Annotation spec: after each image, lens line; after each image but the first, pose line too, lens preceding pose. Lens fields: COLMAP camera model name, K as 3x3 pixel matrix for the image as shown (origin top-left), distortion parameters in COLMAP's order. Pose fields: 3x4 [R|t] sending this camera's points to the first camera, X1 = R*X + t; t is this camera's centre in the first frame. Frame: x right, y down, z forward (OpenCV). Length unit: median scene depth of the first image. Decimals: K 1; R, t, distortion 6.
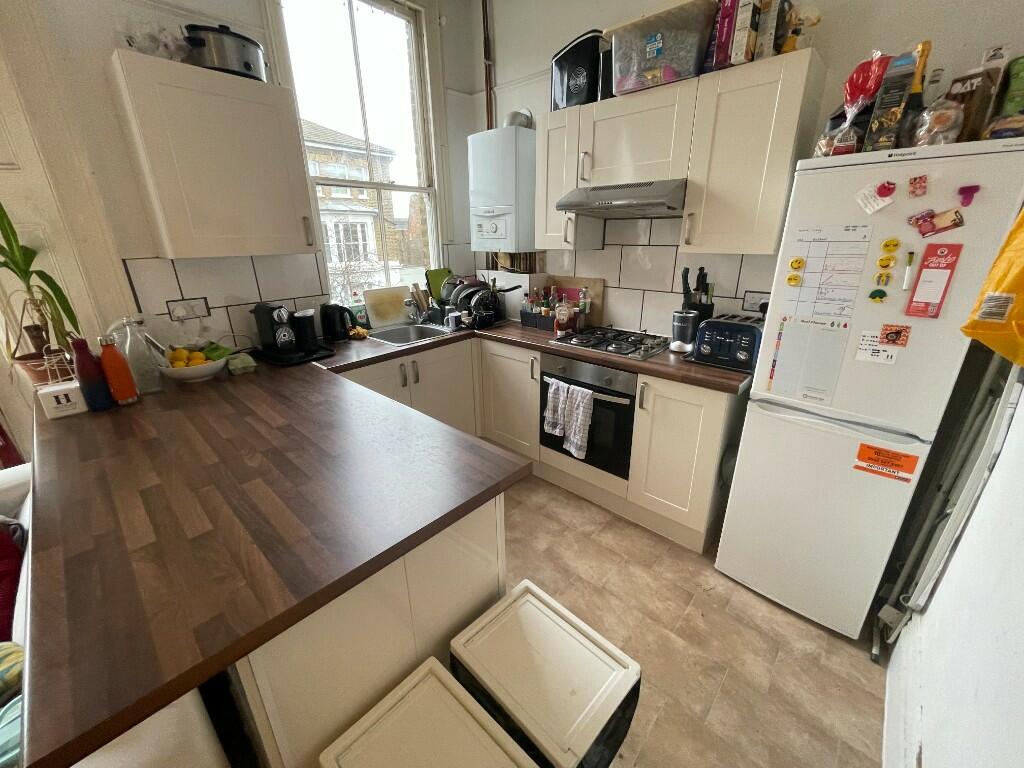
lens RADIAL K [[412.1, 0, 511.8], [0, 412.1, 382.5], [0, 0, 1]] dist [-0.004054, 0.000427]
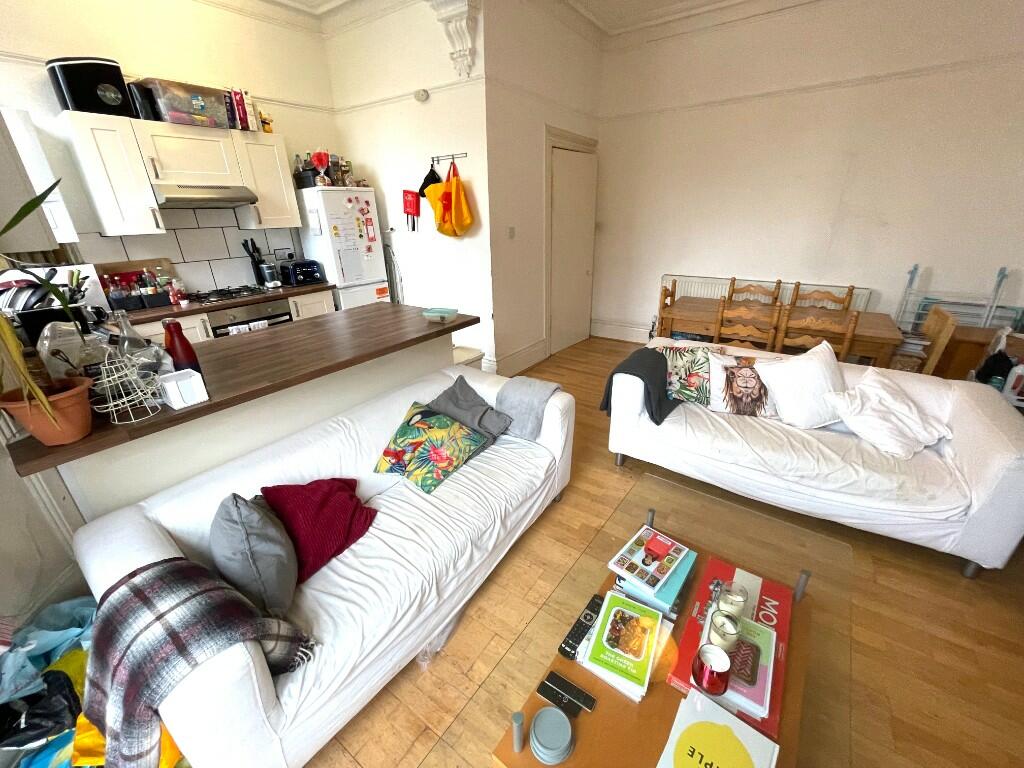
lens RADIAL K [[412.1, 0, 513.2], [0, 412.1, 382.4], [0, 0, 1]] dist [-0.004054, 0.000427]
pose [[-0.124461, -0.371214, 0.920168, -1.495346], [0.362591, 0.846224, 0.390426, -0.052007], [-0.923600, 0.382238, 0.029277, 0.191579]]
